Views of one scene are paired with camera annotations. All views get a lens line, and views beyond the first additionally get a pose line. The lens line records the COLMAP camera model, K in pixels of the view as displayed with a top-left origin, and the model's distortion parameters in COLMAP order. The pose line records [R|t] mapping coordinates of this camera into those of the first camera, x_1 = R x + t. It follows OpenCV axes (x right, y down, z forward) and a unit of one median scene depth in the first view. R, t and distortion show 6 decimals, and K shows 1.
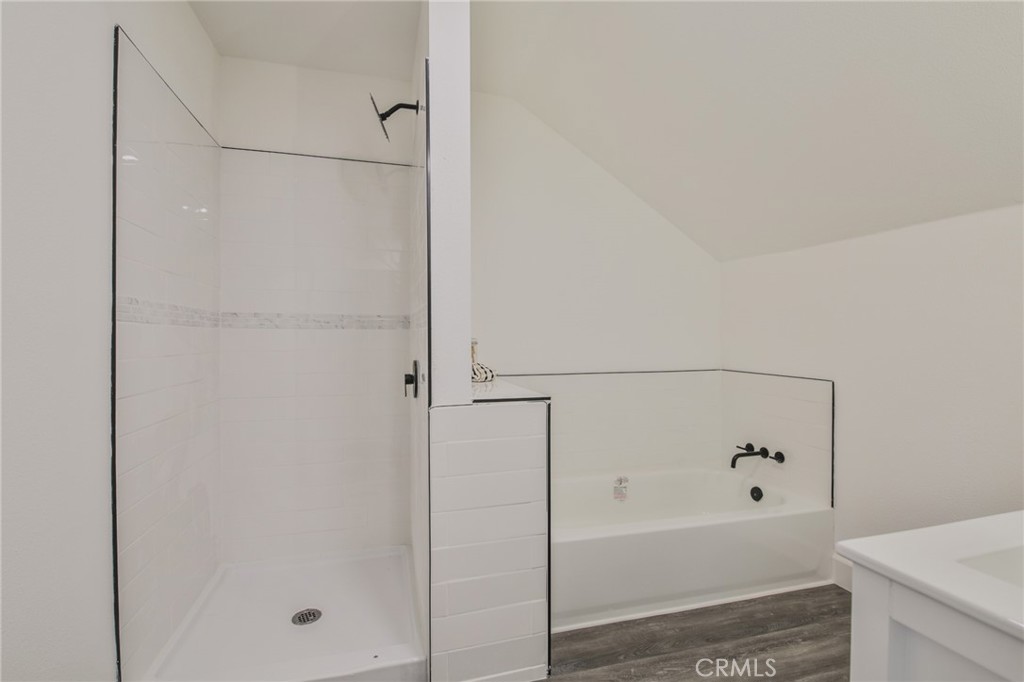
lens RADIAL K [[465.4, 0, 513.9], [0, 465.4, 335.6], [0, 0, 1]] dist [-0.003377, -0.010274]
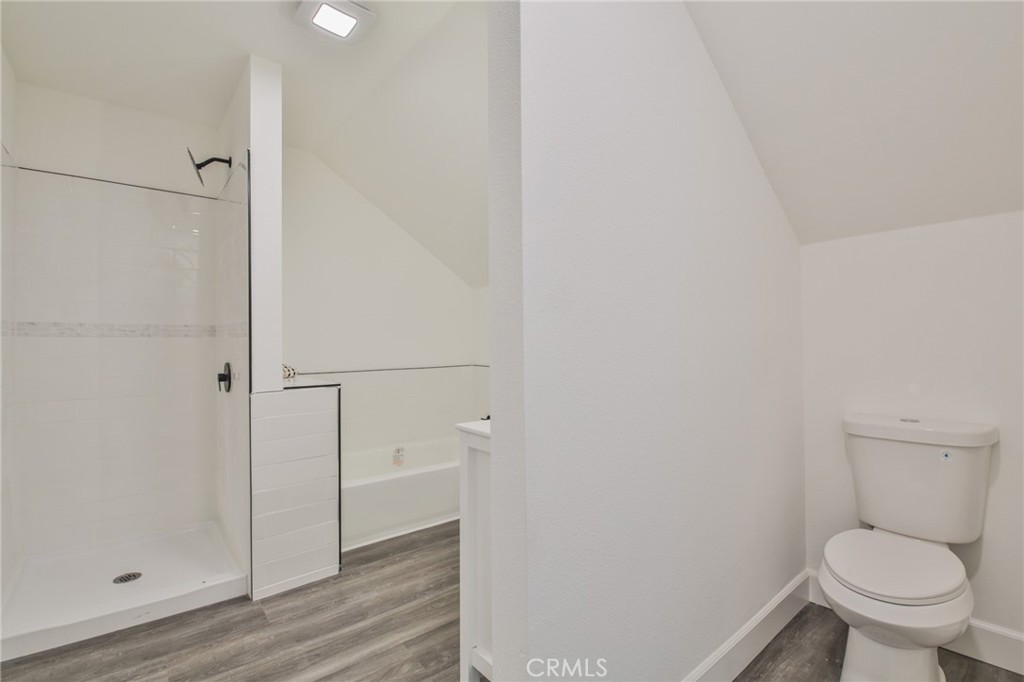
lens RADIAL K [[465.4, 0, 513.9], [0, 465.4, 335.6], [0, 0, 1]] dist [-0.003377, -0.010274]
pose [[0.911374, 0.000399, 0.411578, -0.021713], [0.003333, 0.999960, -0.008349, -0.006229], [-0.411565, 0.008981, 0.911336, -0.446566]]
